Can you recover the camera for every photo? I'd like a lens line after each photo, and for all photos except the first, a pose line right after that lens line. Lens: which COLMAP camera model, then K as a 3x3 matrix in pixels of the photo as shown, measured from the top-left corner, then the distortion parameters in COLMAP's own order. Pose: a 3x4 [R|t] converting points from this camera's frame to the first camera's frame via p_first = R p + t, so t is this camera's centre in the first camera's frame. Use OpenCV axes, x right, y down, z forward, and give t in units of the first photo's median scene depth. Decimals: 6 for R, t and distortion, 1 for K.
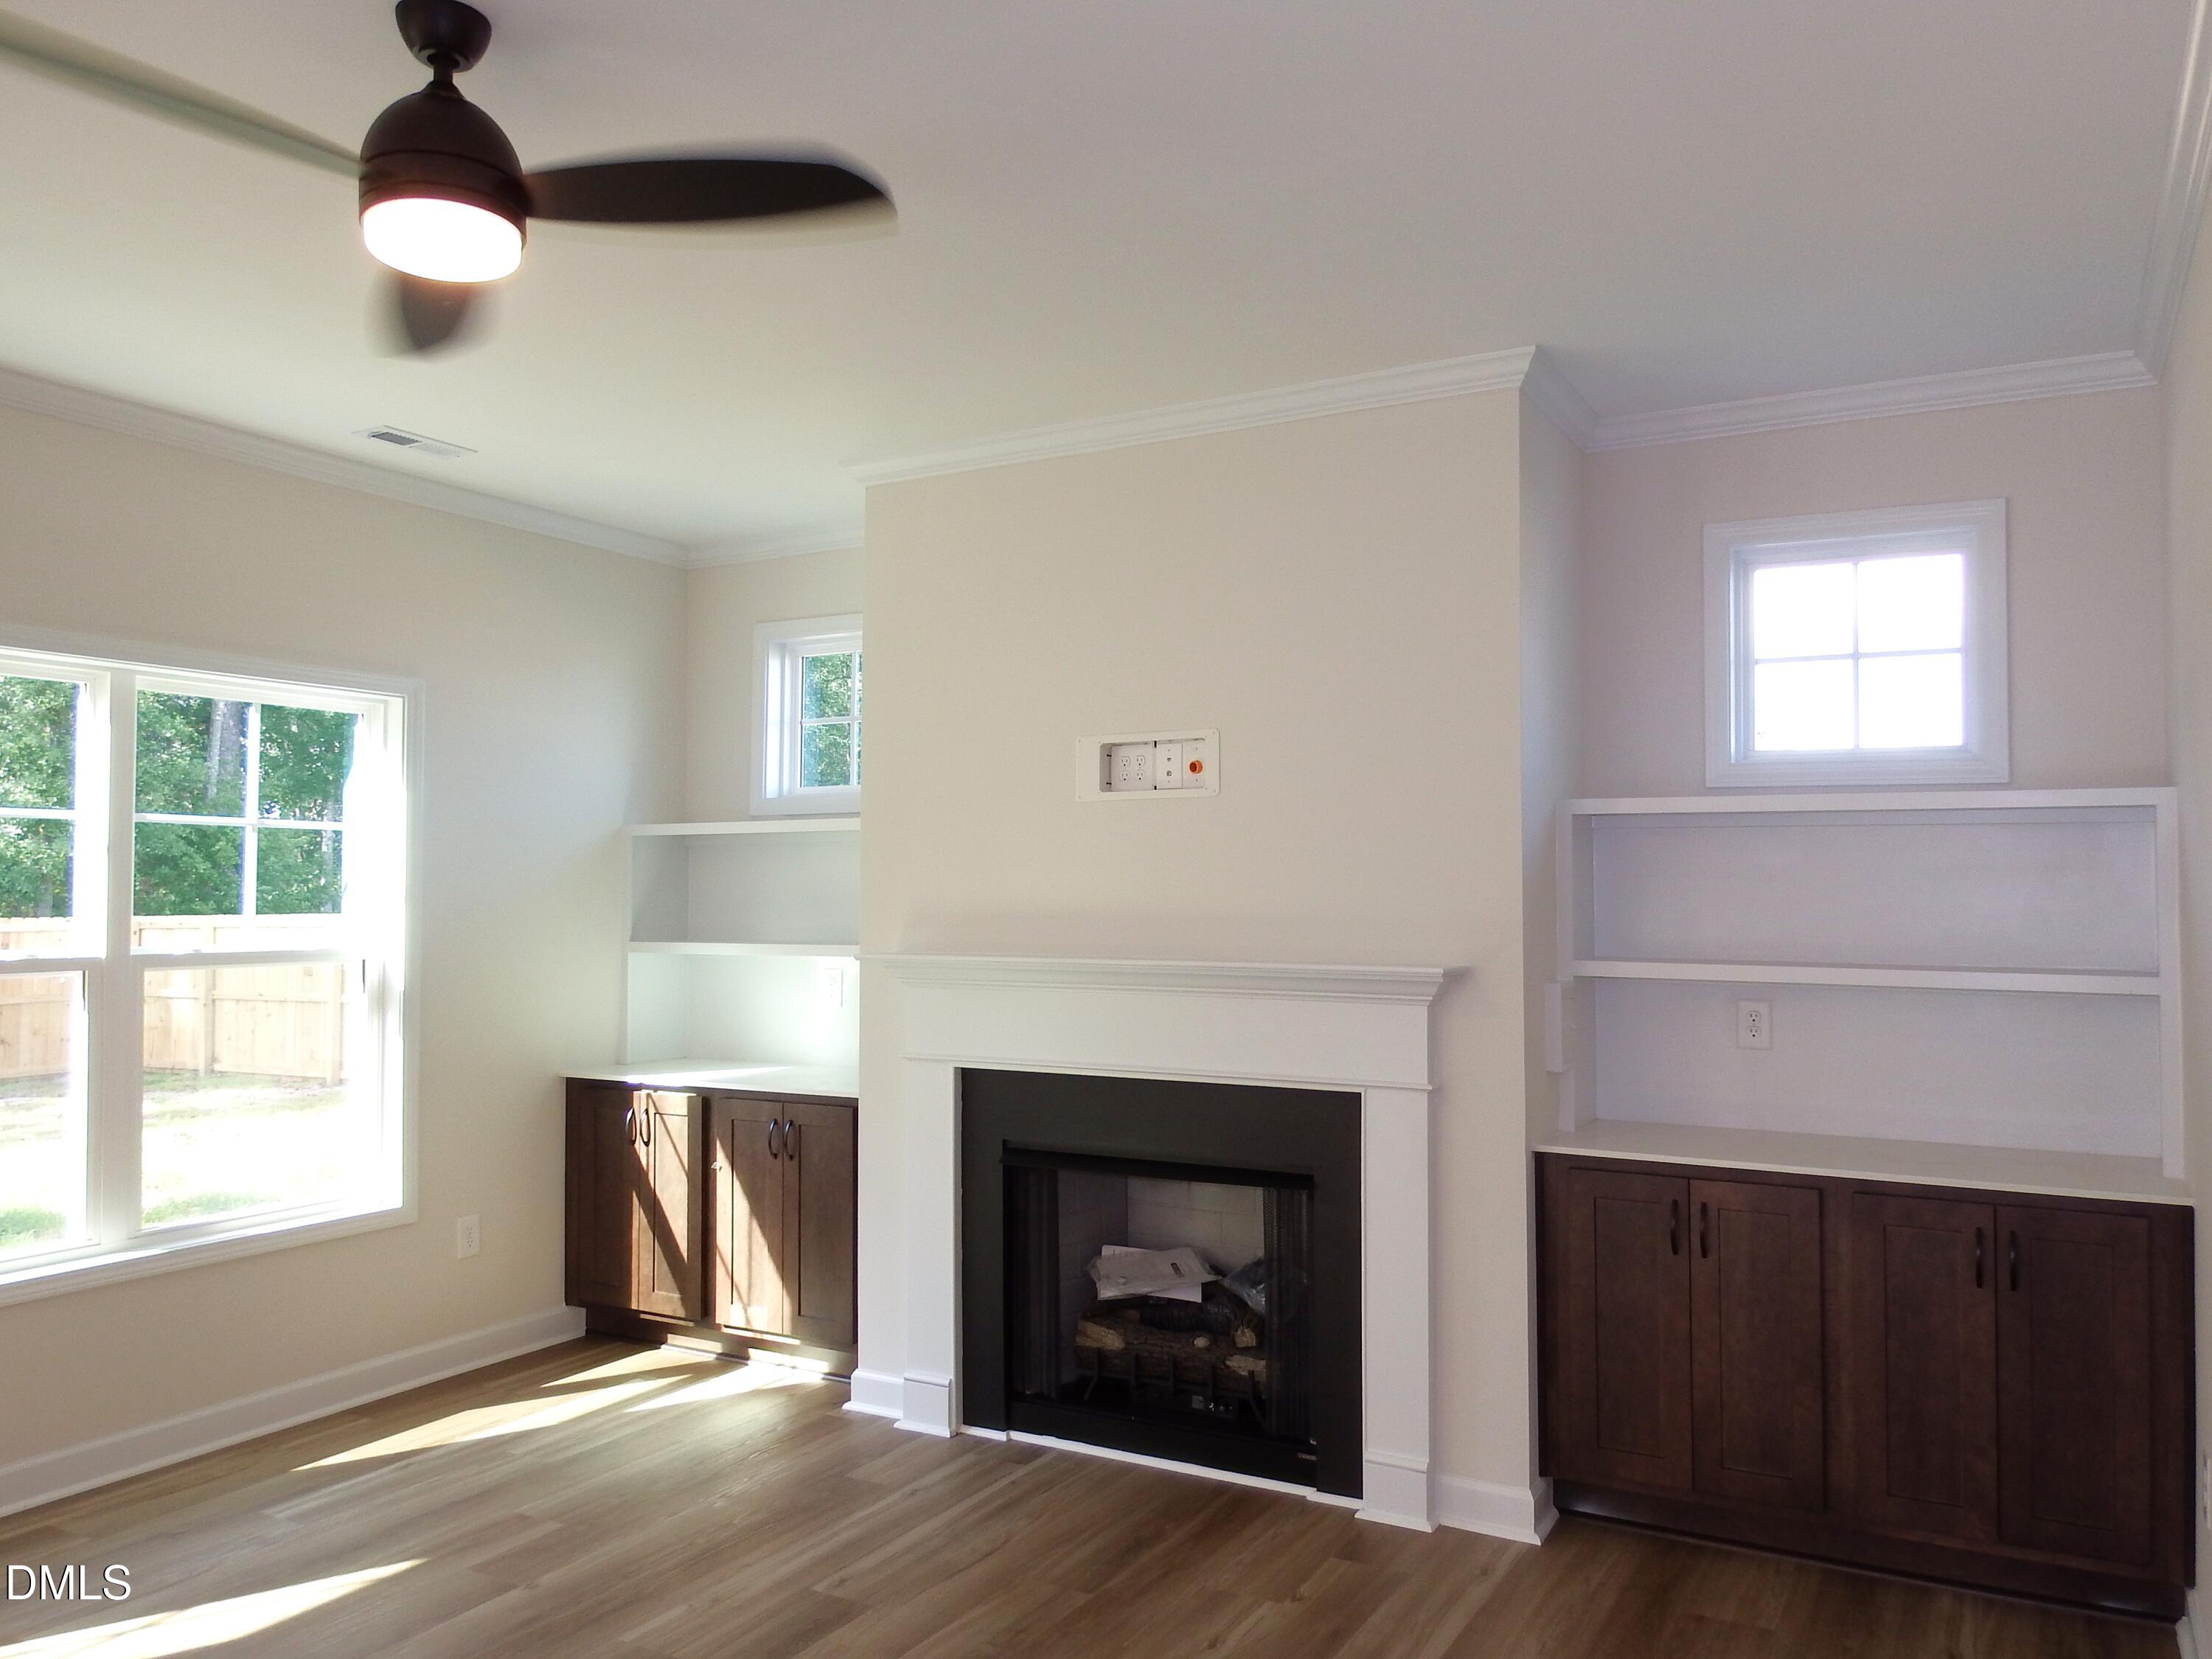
lens RADIAL K [[1625.6, 0, 1106.0], [0, 1625.6, 829.5], [0, 0, 1]] dist [0.000030, 0.003157]
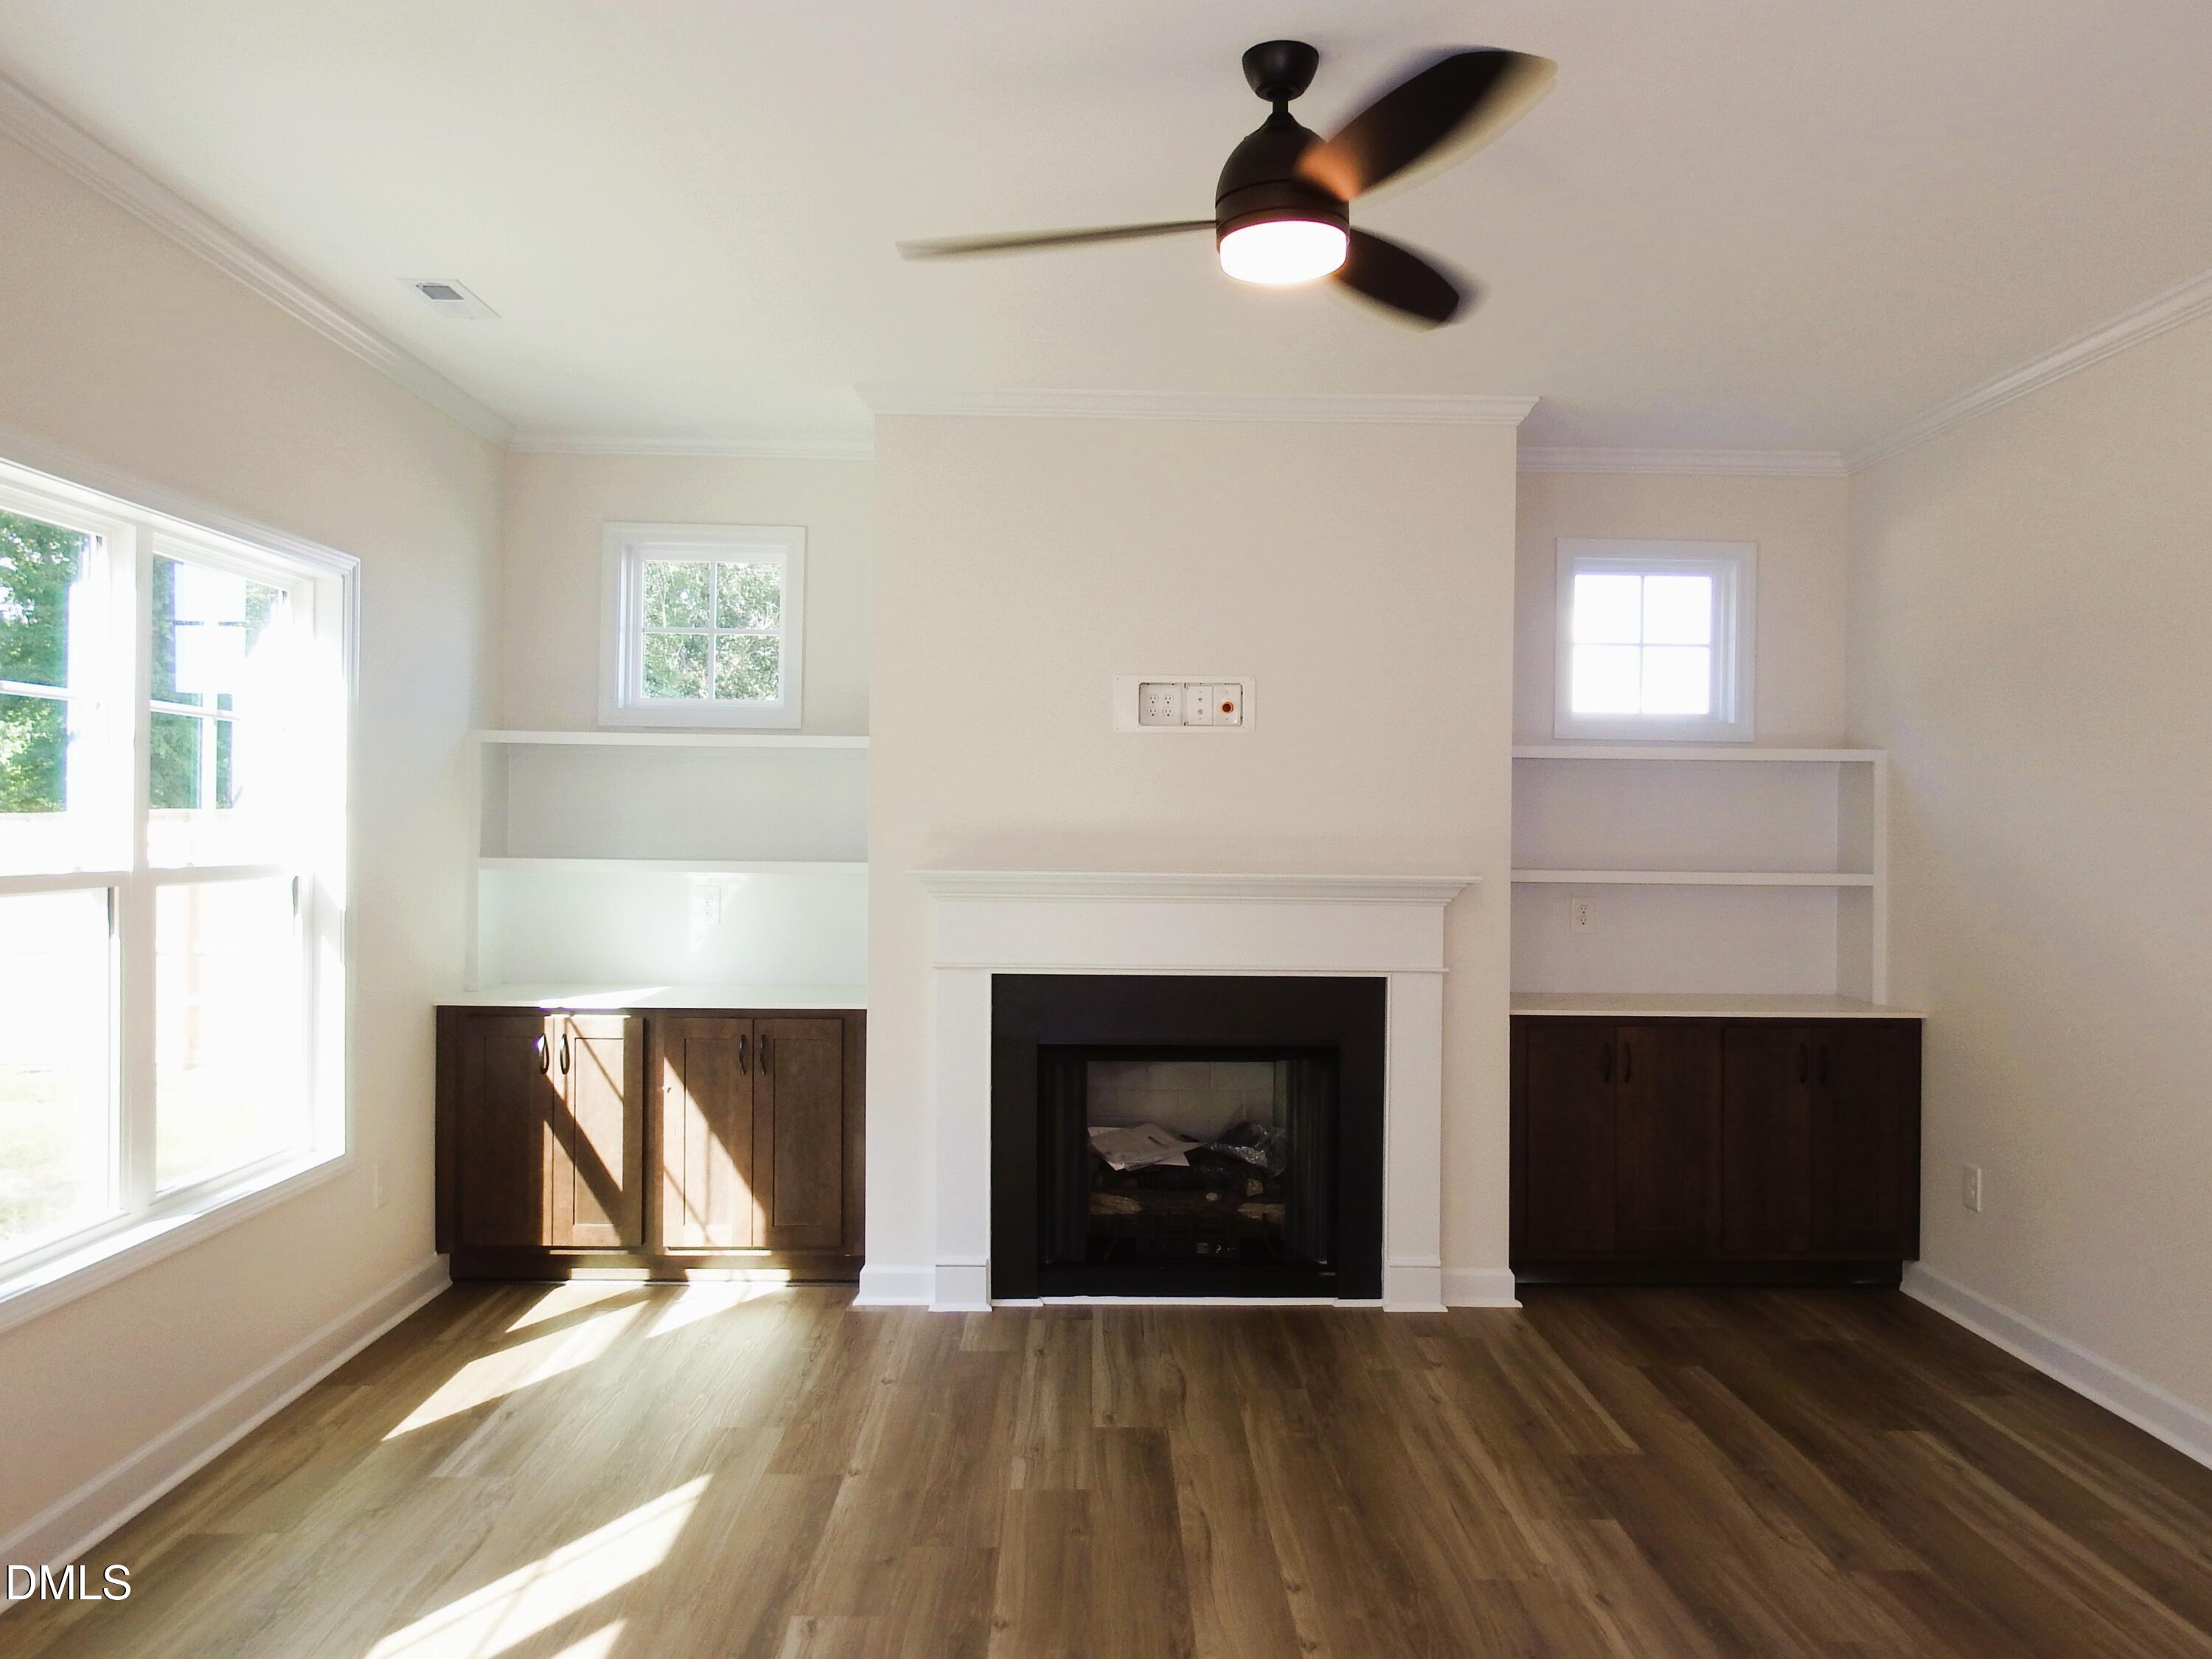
lens RADIAL K [[1688.8, 0, 1109.1], [0, 1688.8, 808.2], [0, 0, 1]] dist [0.006963, -0.048886]
pose [[0.860091, 0.011398, 0.510014, -0.602511], [-0.033376, 0.998866, 0.033962, -0.003709], [-0.509048, -0.046233, 0.859495, 0.002314]]
